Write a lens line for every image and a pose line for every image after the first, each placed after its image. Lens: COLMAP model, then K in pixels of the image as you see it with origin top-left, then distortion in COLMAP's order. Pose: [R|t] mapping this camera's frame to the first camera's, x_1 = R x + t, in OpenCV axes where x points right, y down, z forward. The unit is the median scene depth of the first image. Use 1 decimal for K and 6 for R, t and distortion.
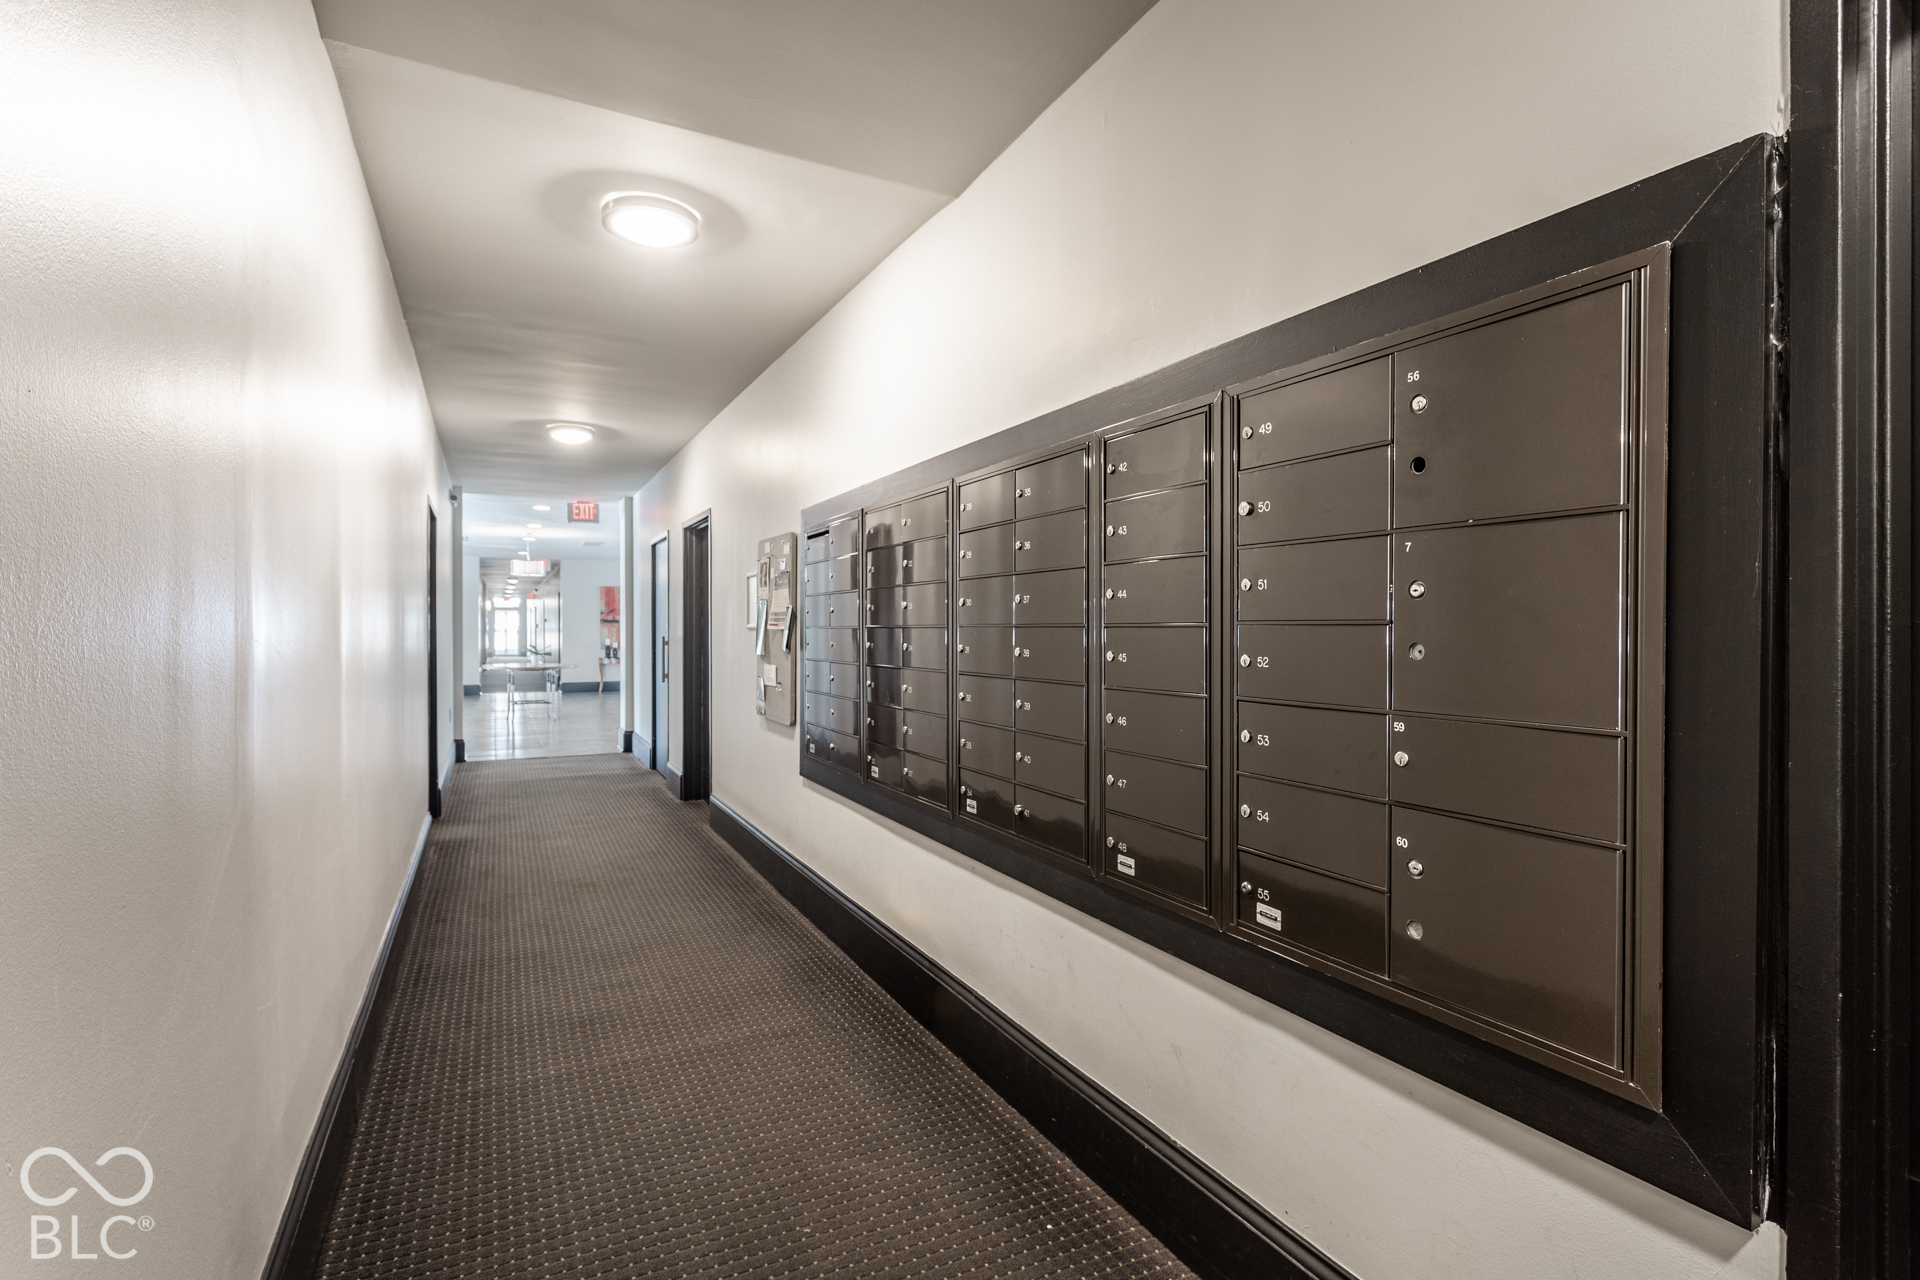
lens RADIAL K [[931.0, 0, 962.4], [0, 931.0, 630.9], [0, 0, 1]] dist [0.007179, -0.001021]
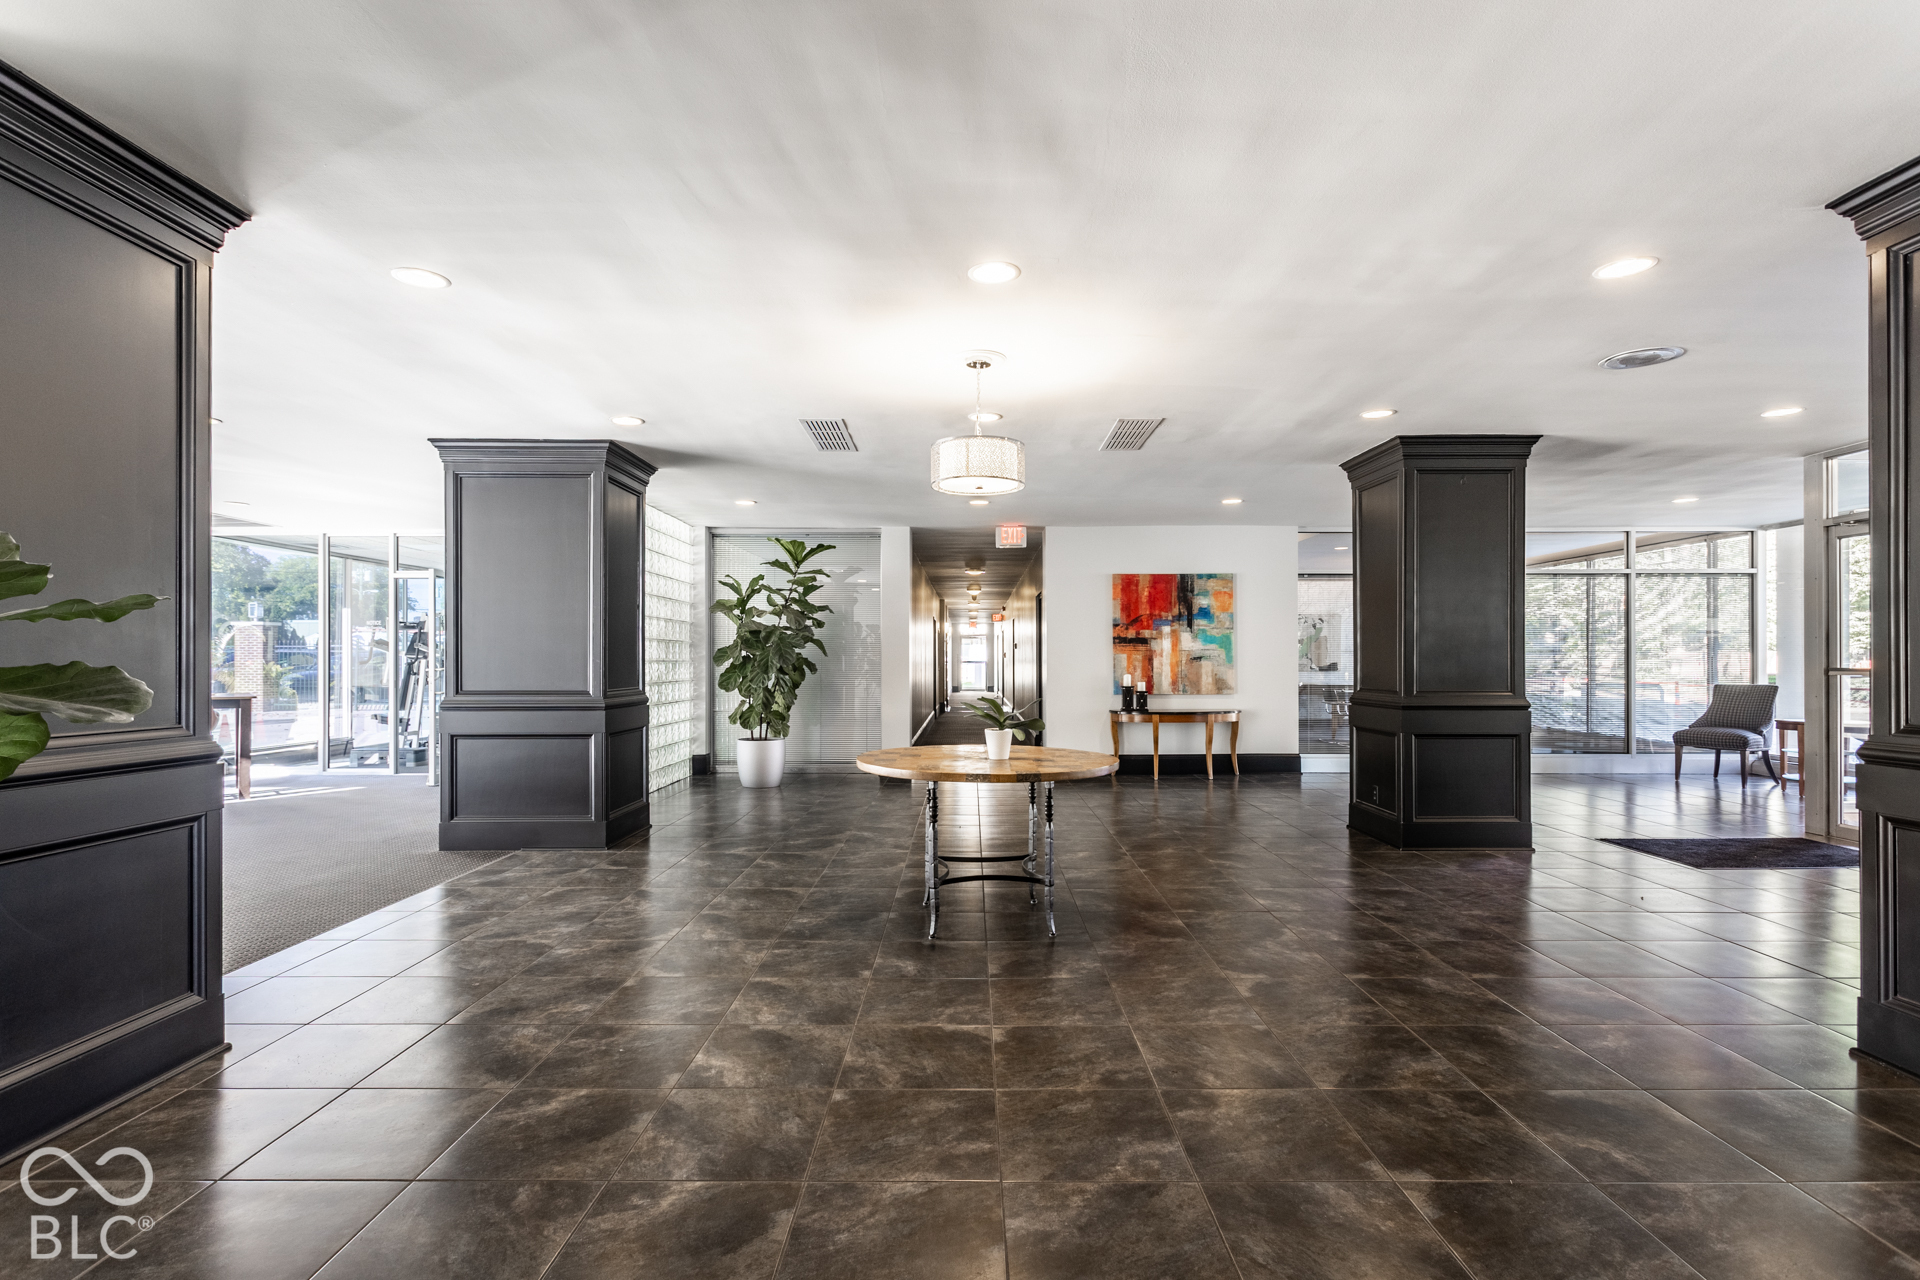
lens RADIAL K [[931.0, 0, 961.8], [0, 931.0, 653.0], [0, 0, 1]] dist [0.007179, -0.001021]
pose [[0.889092, -0.003726, -0.457713, -0.223419], [-0.001726, 0.999932, -0.011492, 0.002876], [0.457725, 0.011007, 0.889026, 0.492620]]
